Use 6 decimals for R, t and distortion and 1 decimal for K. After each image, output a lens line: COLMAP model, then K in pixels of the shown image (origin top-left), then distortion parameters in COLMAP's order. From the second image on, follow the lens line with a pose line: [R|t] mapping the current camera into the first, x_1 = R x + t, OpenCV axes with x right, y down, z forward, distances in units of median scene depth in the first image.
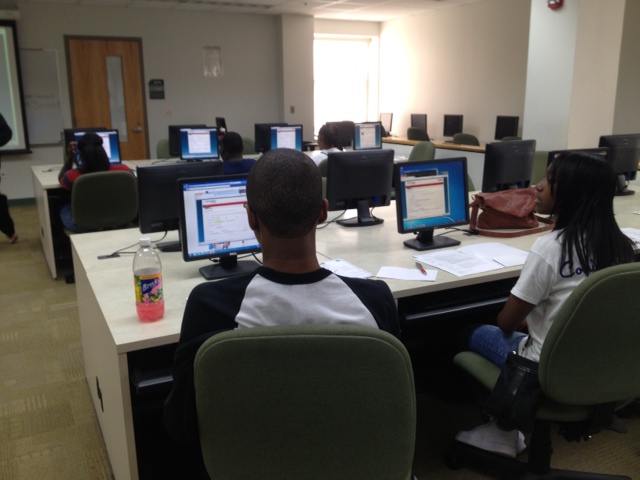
lens RADIAL K [[597.5, 0, 321.6], [0, 597.5, 237.0], [0, 0, 1]] dist [0.105377, -0.231625]
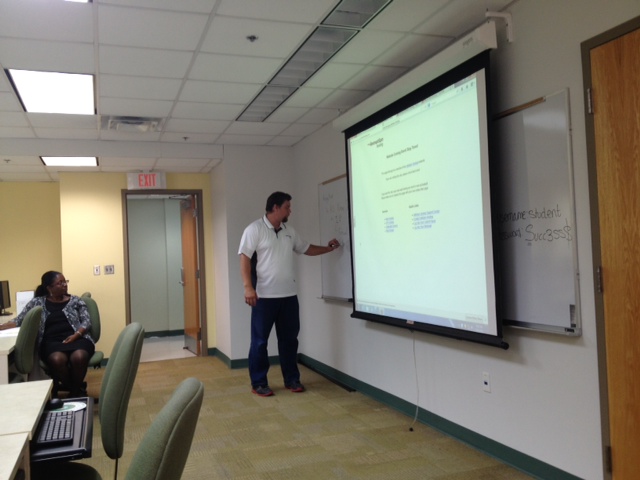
lens RADIAL K [[597.5, 0, 321.6], [0, 597.5, 237.0], [0, 0, 1]] dist [0.105377, -0.231625]
pose [[-0.132441, -0.017548, -0.991036, -0.107513], [-0.179038, 0.983821, 0.006507, -0.437945], [0.974887, 0.178295, -0.133440, 2.067353]]
